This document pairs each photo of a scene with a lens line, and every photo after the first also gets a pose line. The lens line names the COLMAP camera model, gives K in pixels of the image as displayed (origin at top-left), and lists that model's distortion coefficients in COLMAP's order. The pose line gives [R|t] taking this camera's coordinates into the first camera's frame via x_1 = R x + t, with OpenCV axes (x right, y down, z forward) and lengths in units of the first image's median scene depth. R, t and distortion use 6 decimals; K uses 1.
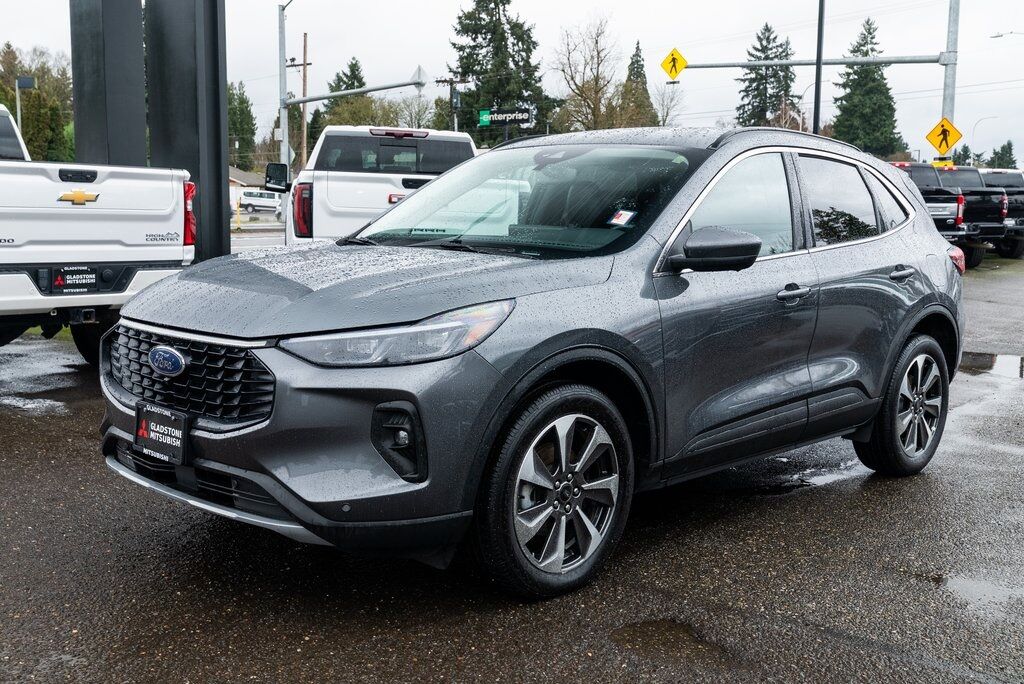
lens RADIAL K [[1169.9, 0, 512.0], [0, 1169.9, 342.0], [0, 0, 1]] dist [-0.080314, -0.002250]
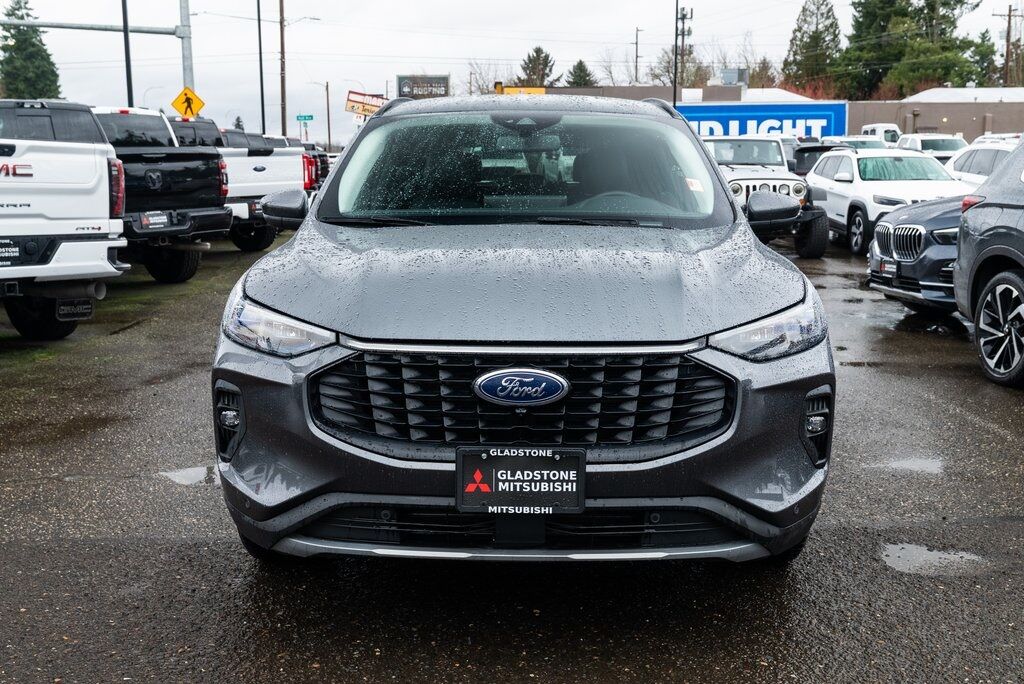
lens RADIAL K [[1021.7, 0, 512.0], [0, 1021.7, 342.0], [0, 0, 1]] dist [0.012647, 0.022331]
pose [[0.709520, -0.126682, 0.693205, -0.115843], [0.090088, 0.991943, 0.089067, -0.011164], [-0.698903, -0.000745, 0.715216, 0.078846]]
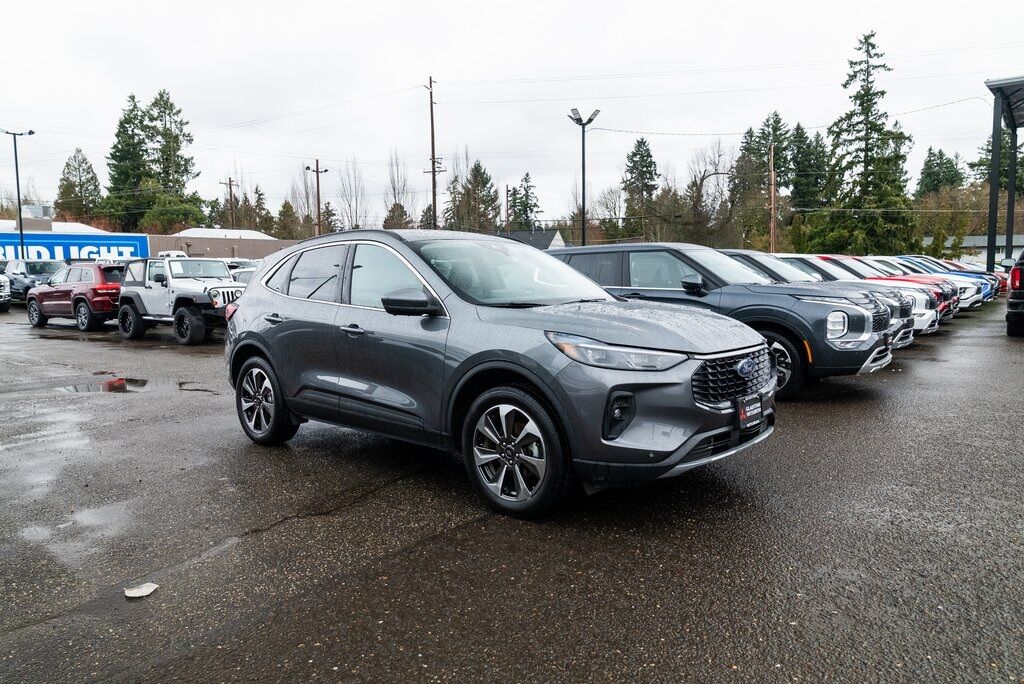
lens RADIAL K [[700.8, 0, 512.0], [0, 700.8, 342.0], [0, 0, 1]] dist [-0.023508, 0.009052]
pose [[-0.080644, -0.100794, 0.991634, -0.195872], [0.132445, 0.984968, 0.110887, -0.027673], [-0.987904, 0.140279, -0.066082, 0.216689]]
